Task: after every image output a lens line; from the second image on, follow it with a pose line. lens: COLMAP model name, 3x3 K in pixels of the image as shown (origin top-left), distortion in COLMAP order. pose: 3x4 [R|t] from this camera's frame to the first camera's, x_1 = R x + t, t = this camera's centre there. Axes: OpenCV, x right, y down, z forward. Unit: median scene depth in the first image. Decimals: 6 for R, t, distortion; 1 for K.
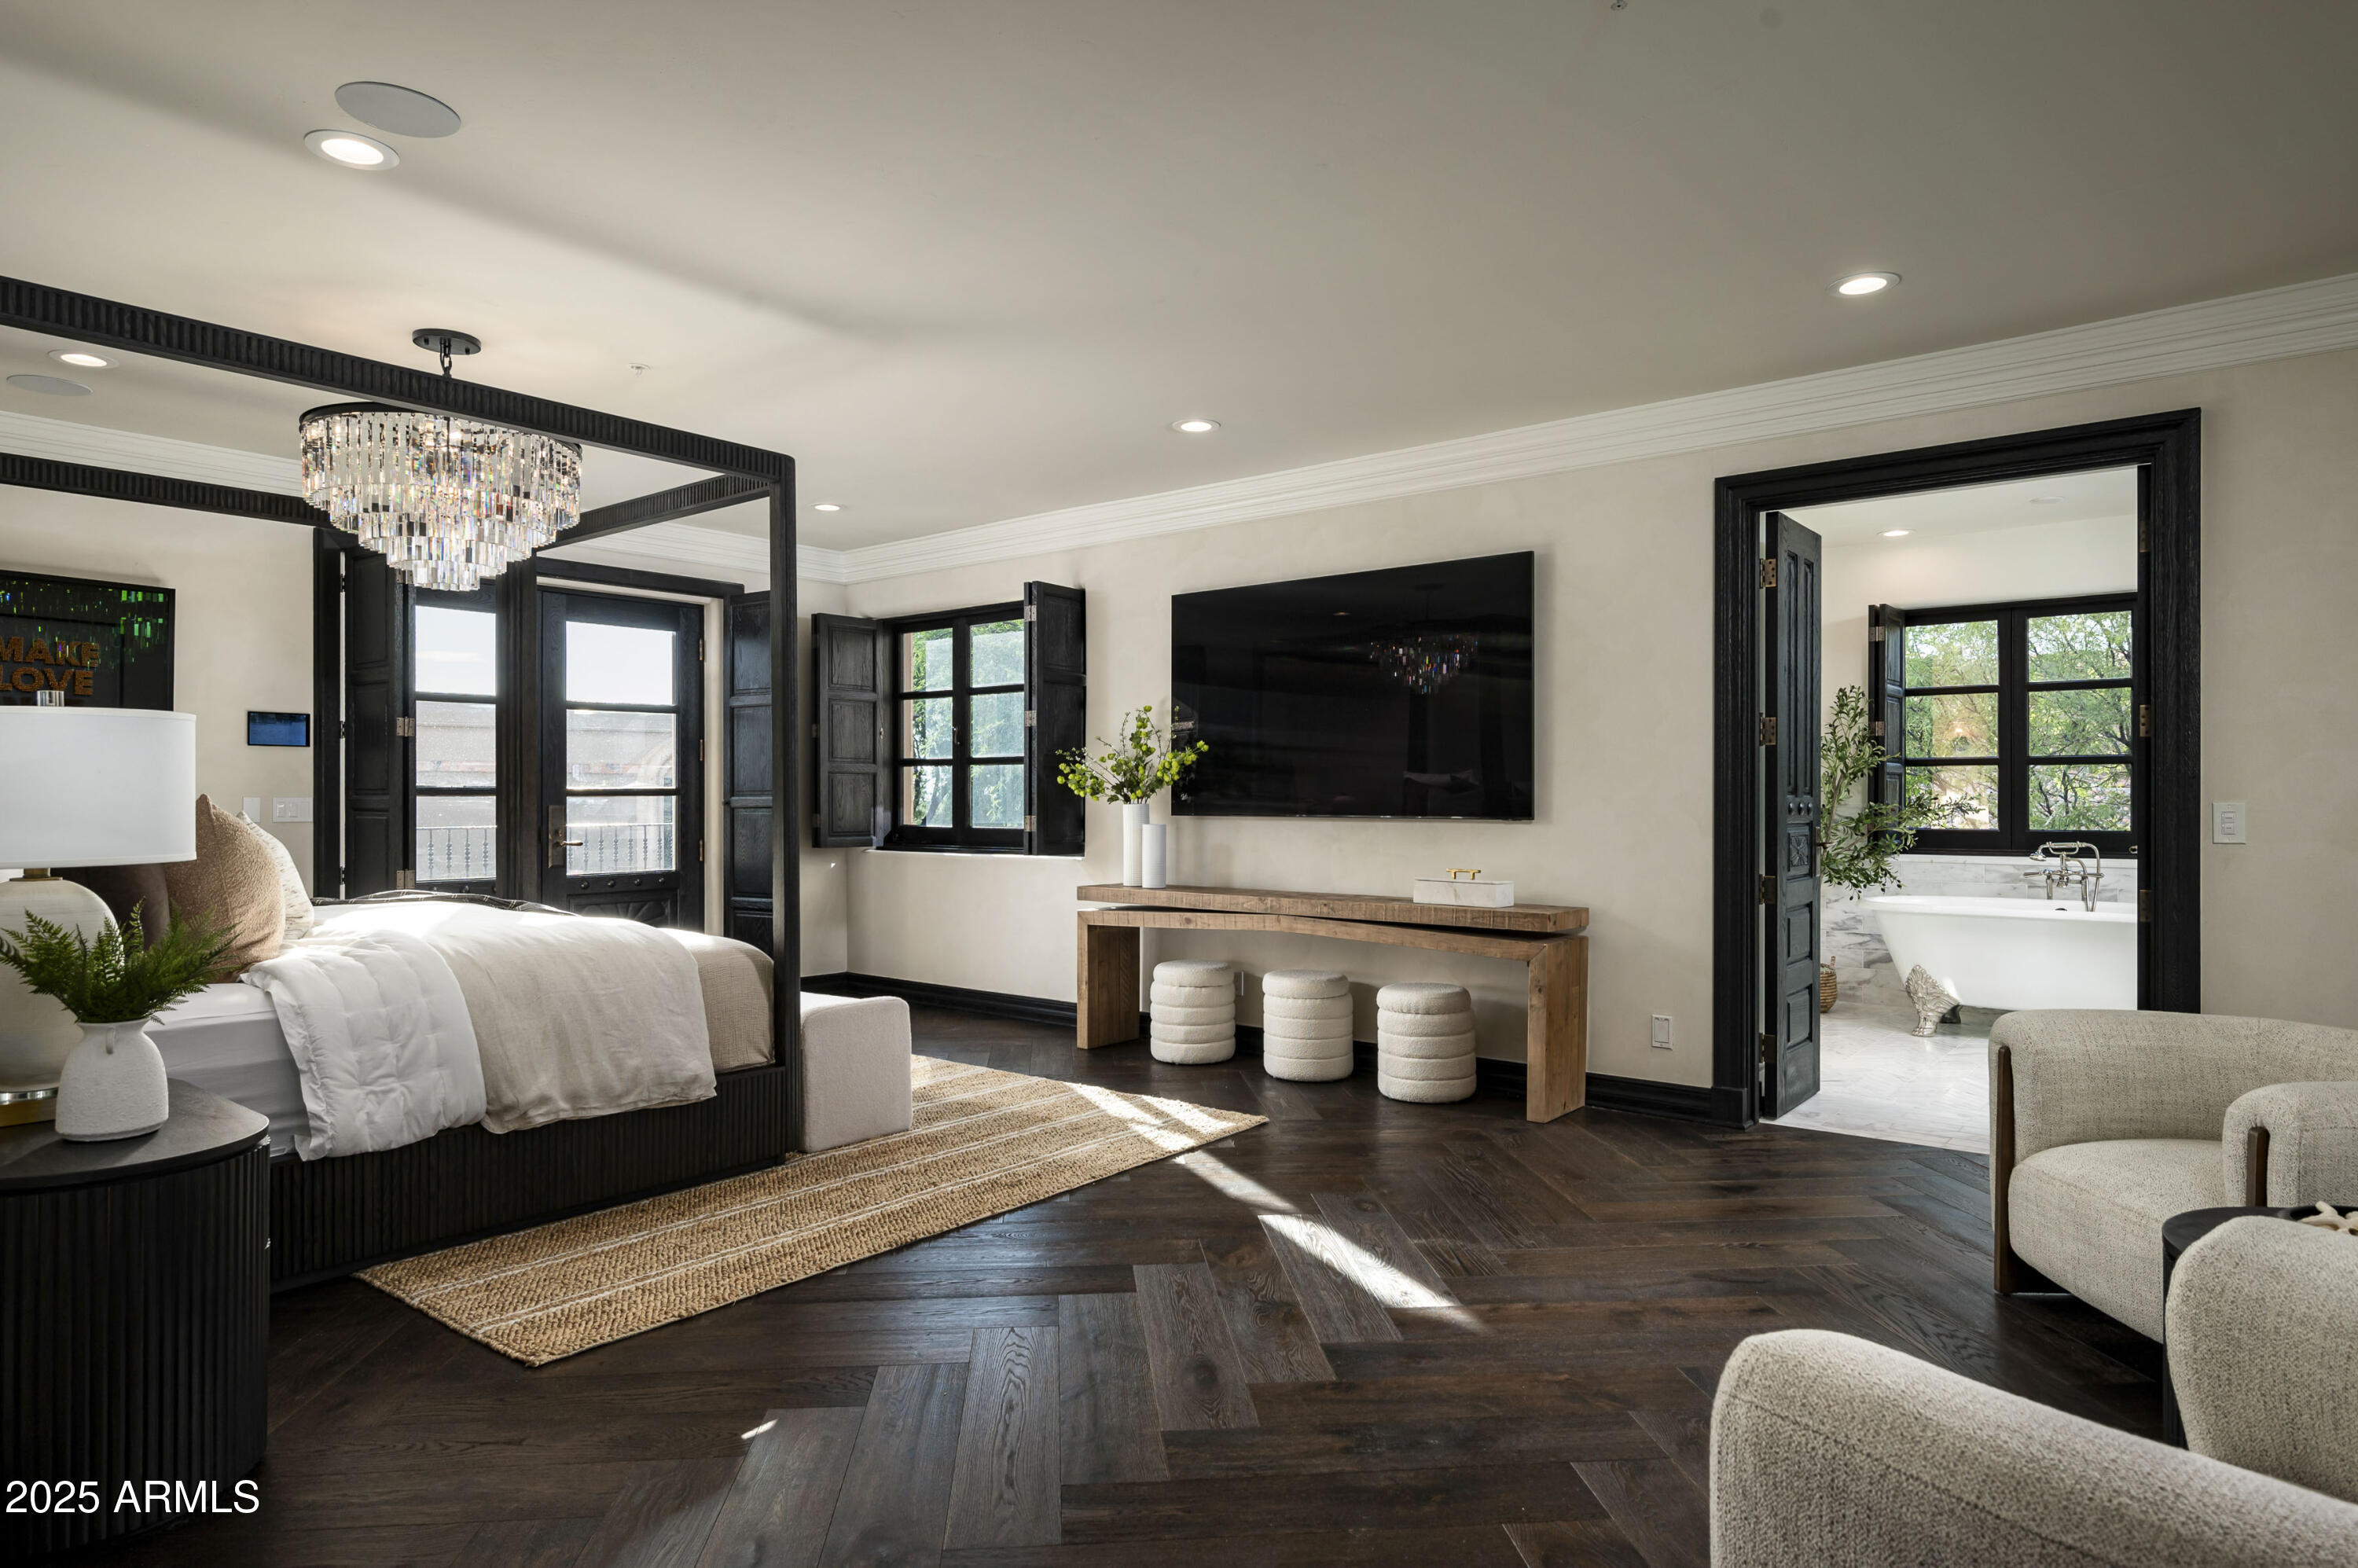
lens RADIAL K [[1373.0, 0, 1179.0], [0, 1373.0, 784.0], [0, 0, 1]] dist [0.047074, -0.000126]
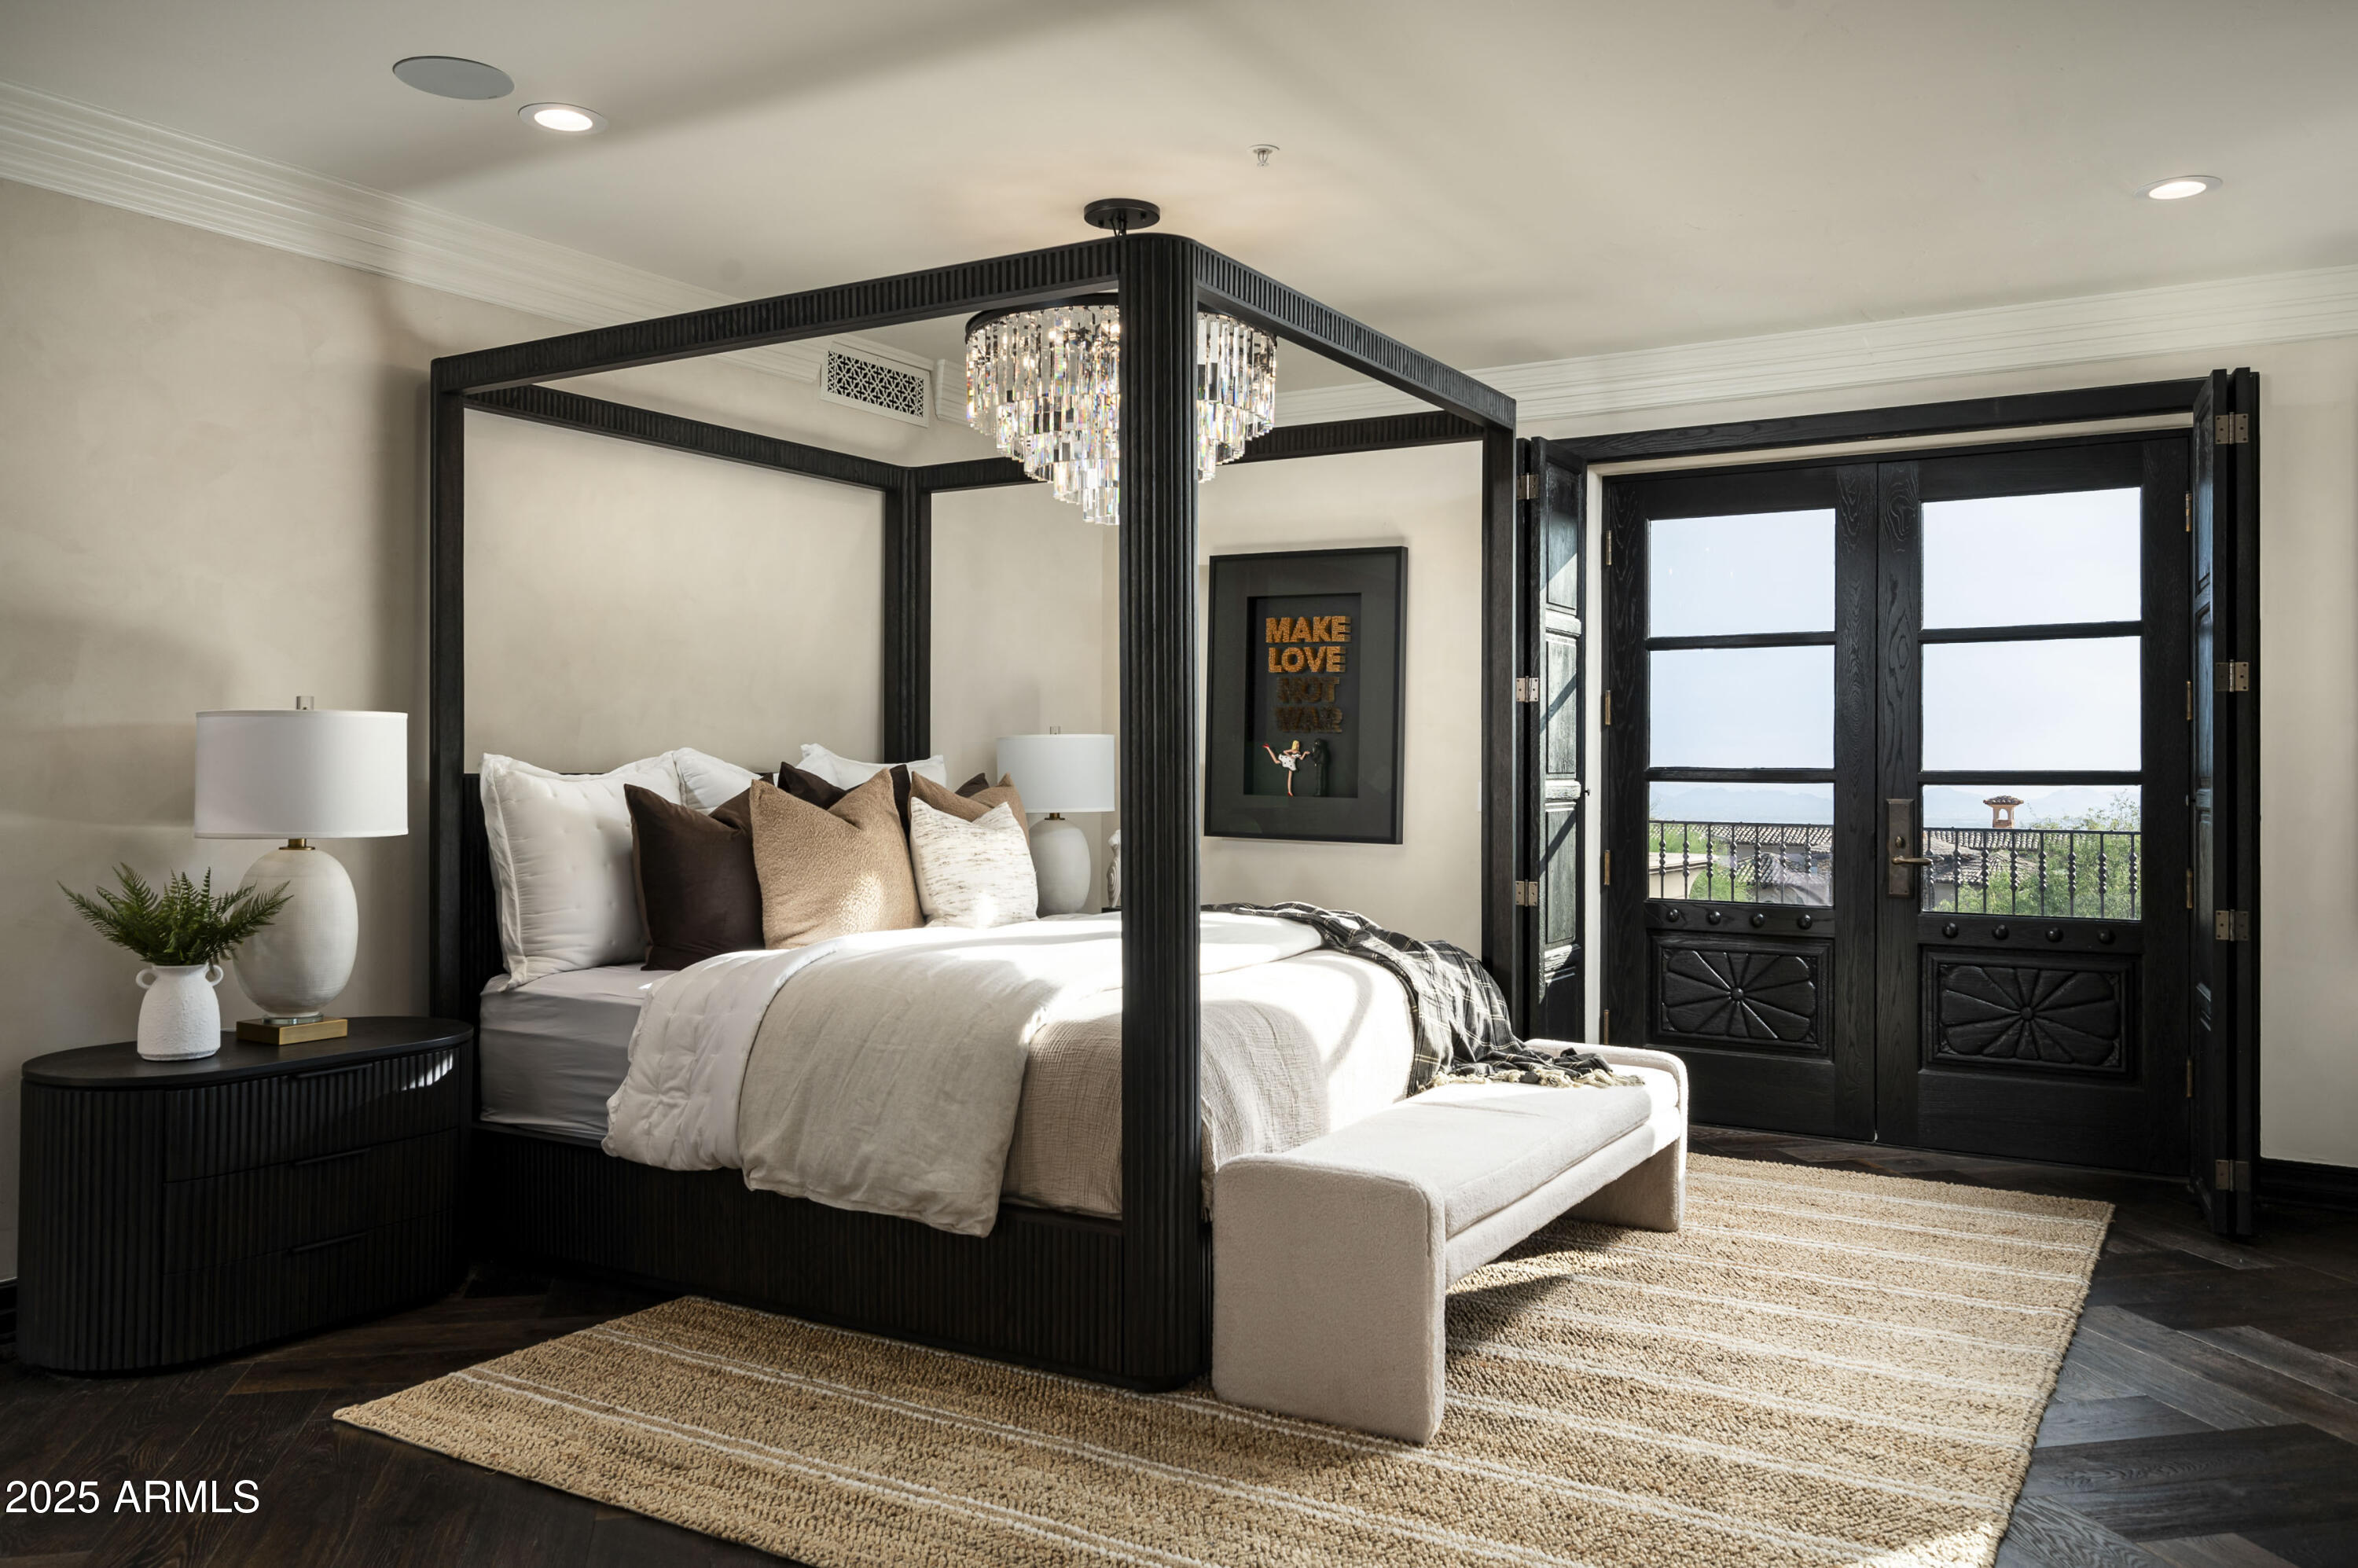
lens RADIAL K [[1791.0, 0, 1179.0], [0, 1791.0, 784.0], [0, 0, 1]] dist [0.034173, -0.000114]
pose [[0.131264, 0.009291, -0.991304, 0.580674], [0.003370, 0.999946, 0.009818, -0.001045], [0.991342, -0.004629, 0.131225, 1.061504]]
